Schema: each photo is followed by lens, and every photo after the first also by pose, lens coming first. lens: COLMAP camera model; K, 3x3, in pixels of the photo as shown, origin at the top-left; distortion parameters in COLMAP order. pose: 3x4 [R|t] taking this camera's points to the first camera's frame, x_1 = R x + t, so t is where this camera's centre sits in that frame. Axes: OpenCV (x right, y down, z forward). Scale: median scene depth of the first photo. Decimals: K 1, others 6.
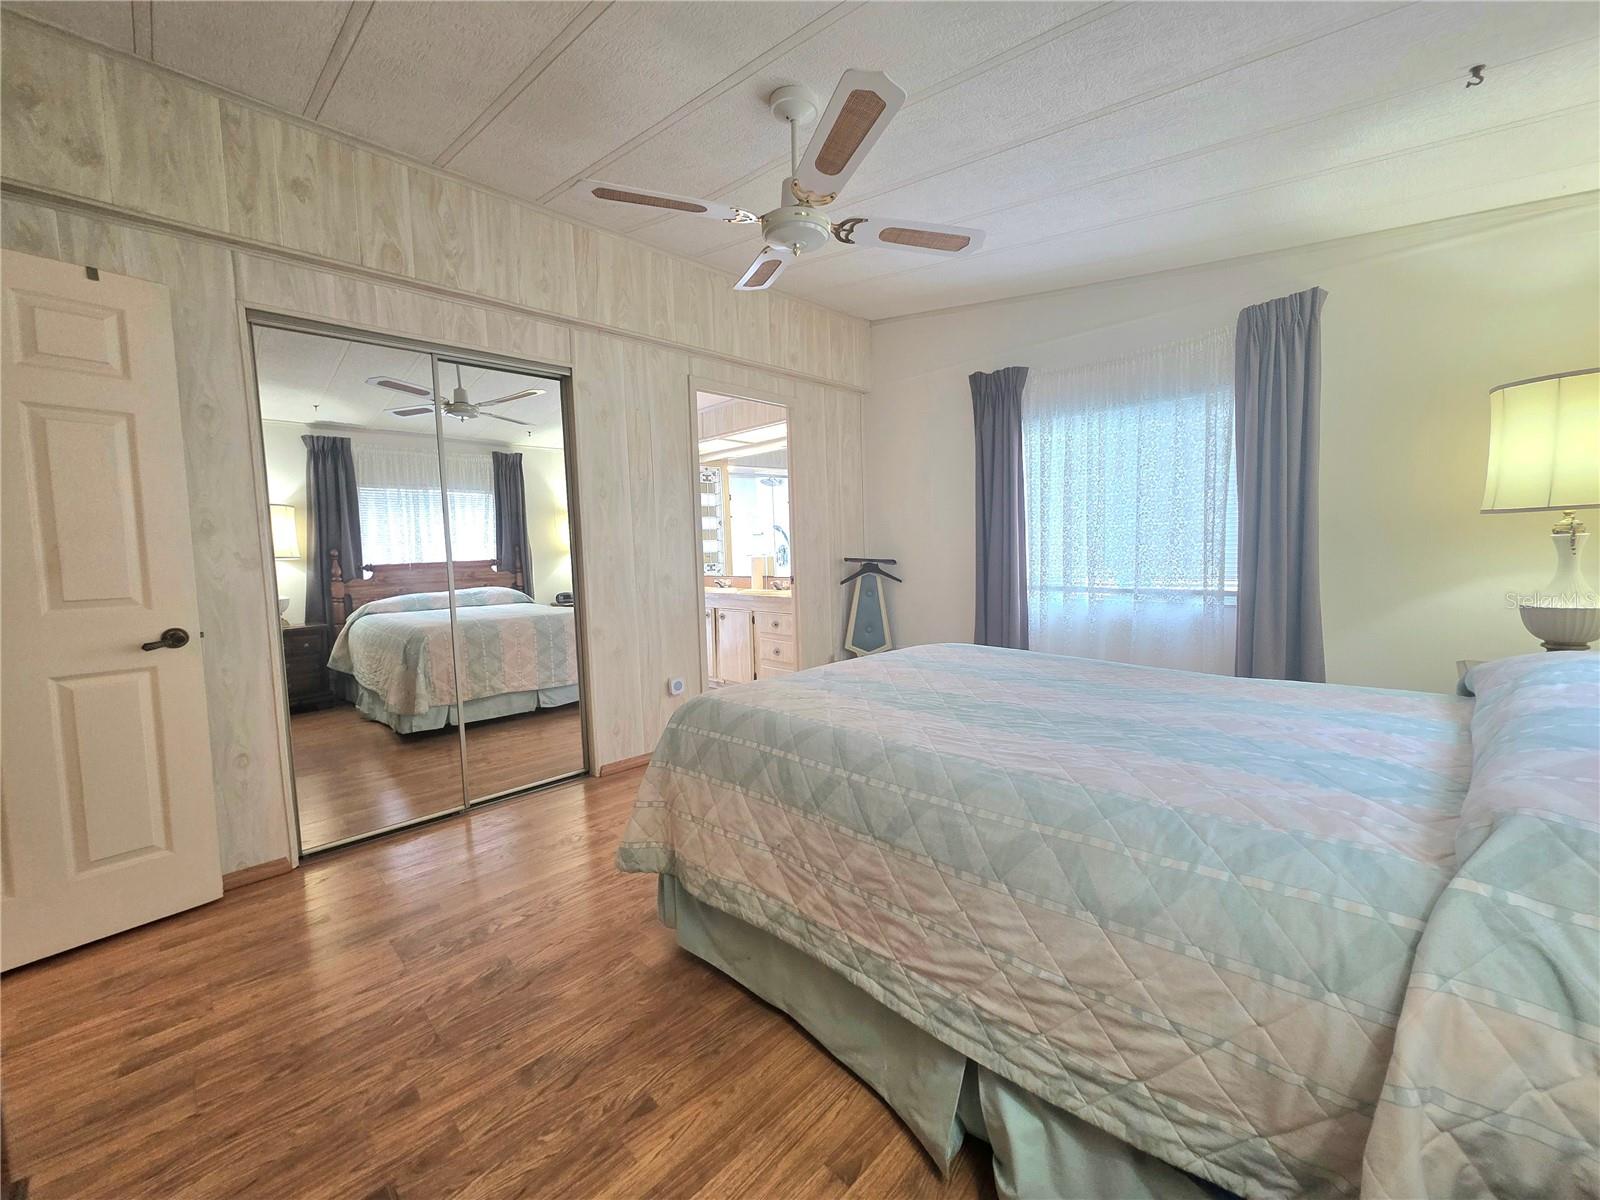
lens RADIAL K [[639.3, 0, 802.5], [0, 639.3, 592.6], [0, 0, 1]] dist [0.001838, 0.000346]
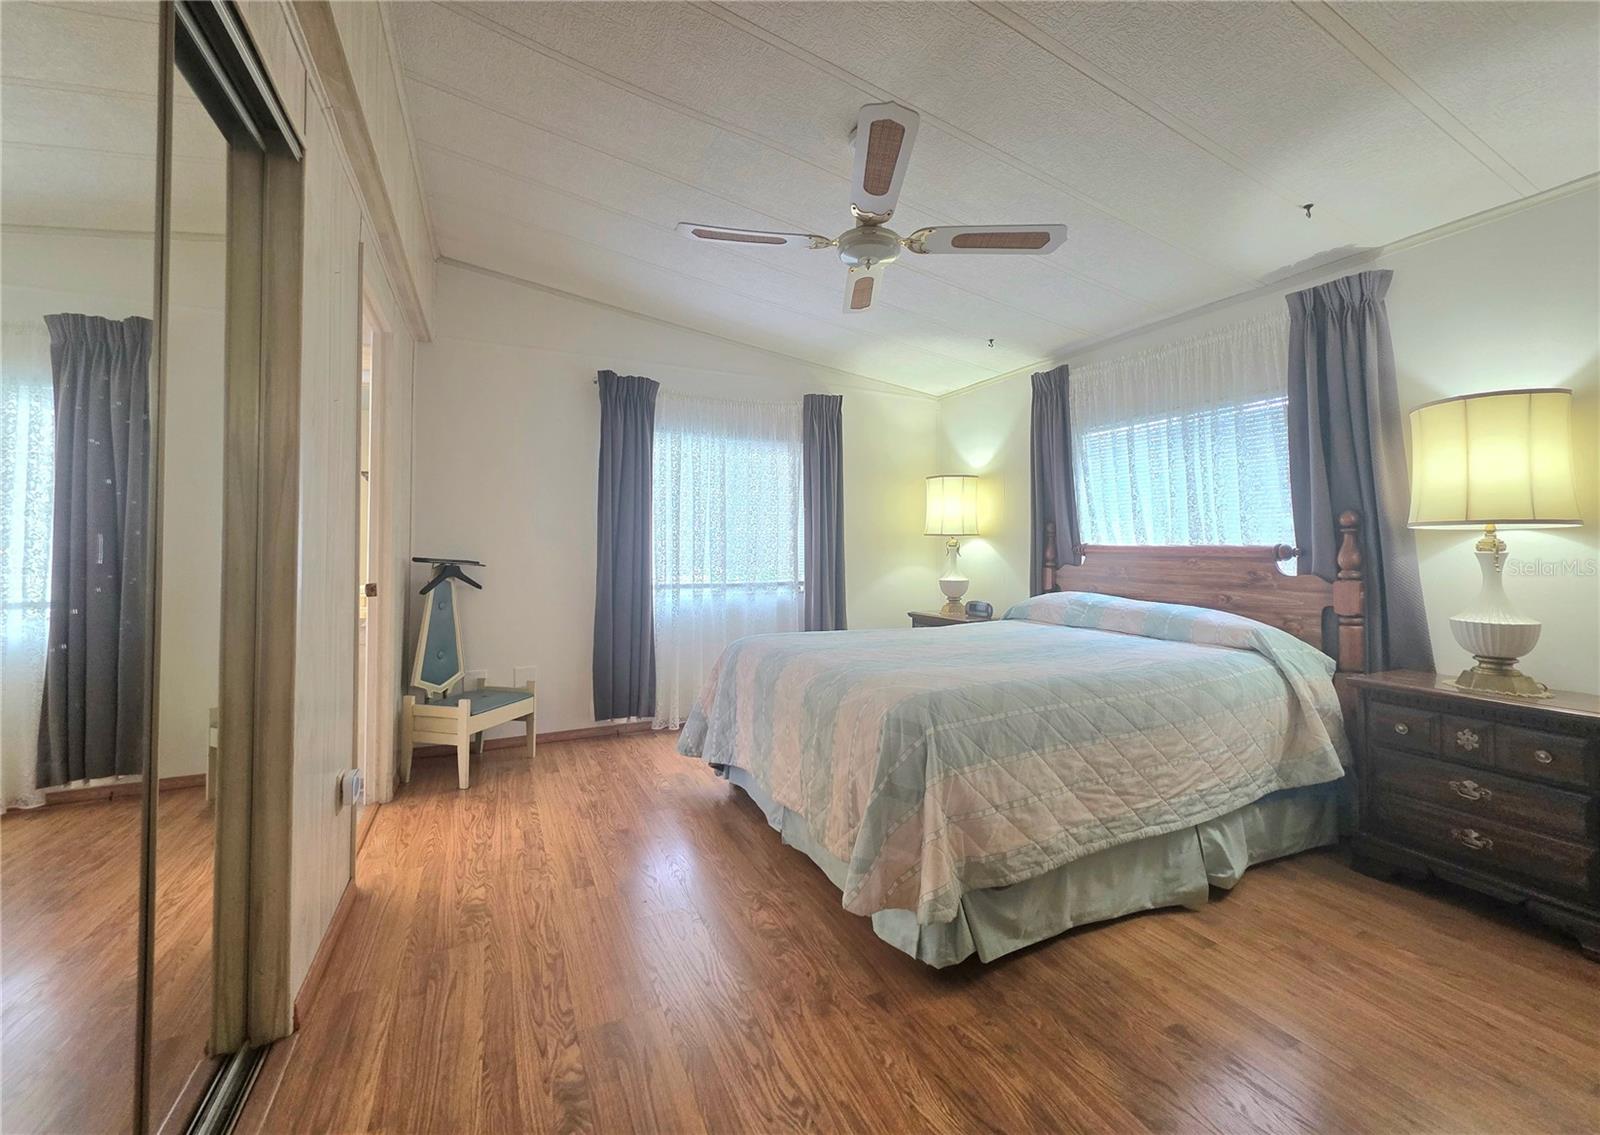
lens RADIAL K [[639.0, 0, 801.7], [0, 639.0, 526.5], [0, 0, 1]] dist [0.004387, 0.000258]
pose [[0.326254, 0.057104, 0.943556, -1.385290], [0.056138, 0.995241, -0.079643, -0.021463], [-0.943614, 0.078953, 0.321496, 1.051778]]
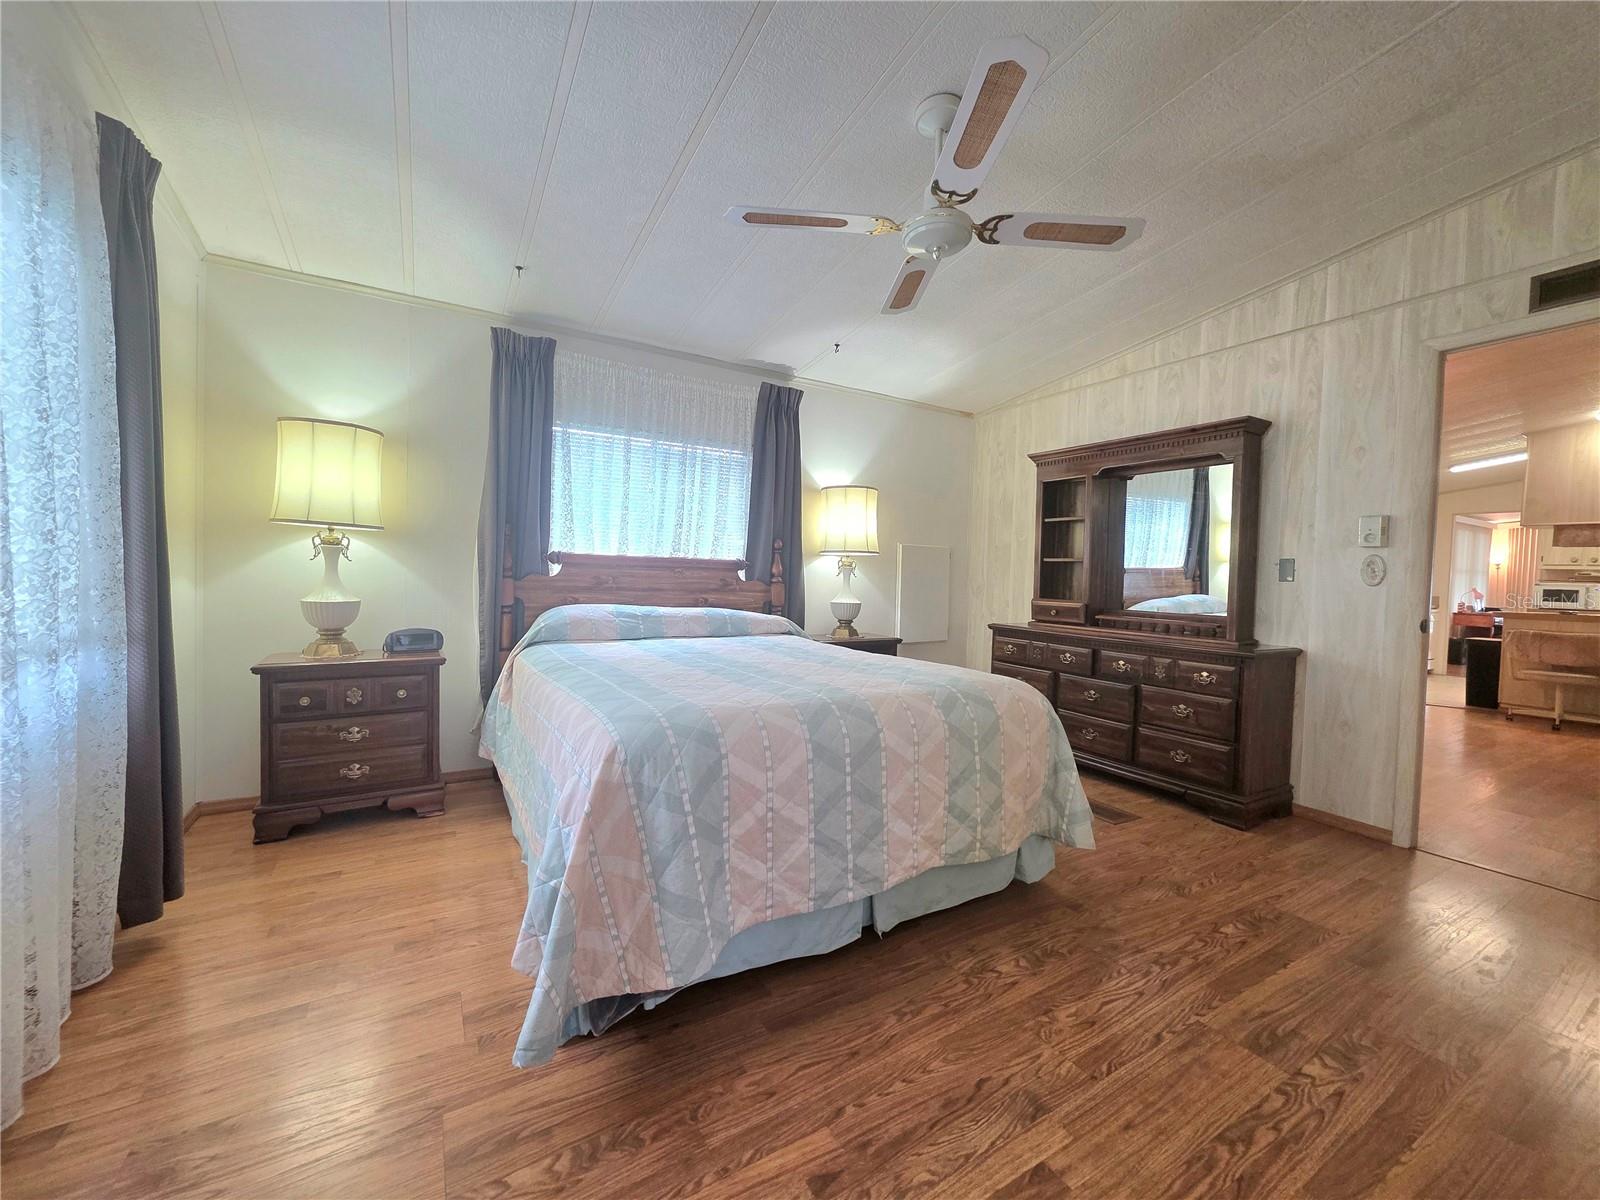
lens RADIAL K [[637.2, 0, 802.3], [0, 637.2, 594.2], [0, 0, 1]] dist [0.001472, 0.000396]
pose [[-0.969716, -0.009206, 0.244061, -0.069203], [0.014772, 0.995249, 0.096235, -0.139310], [-0.243787, 0.096925, -0.964973, 2.737771]]
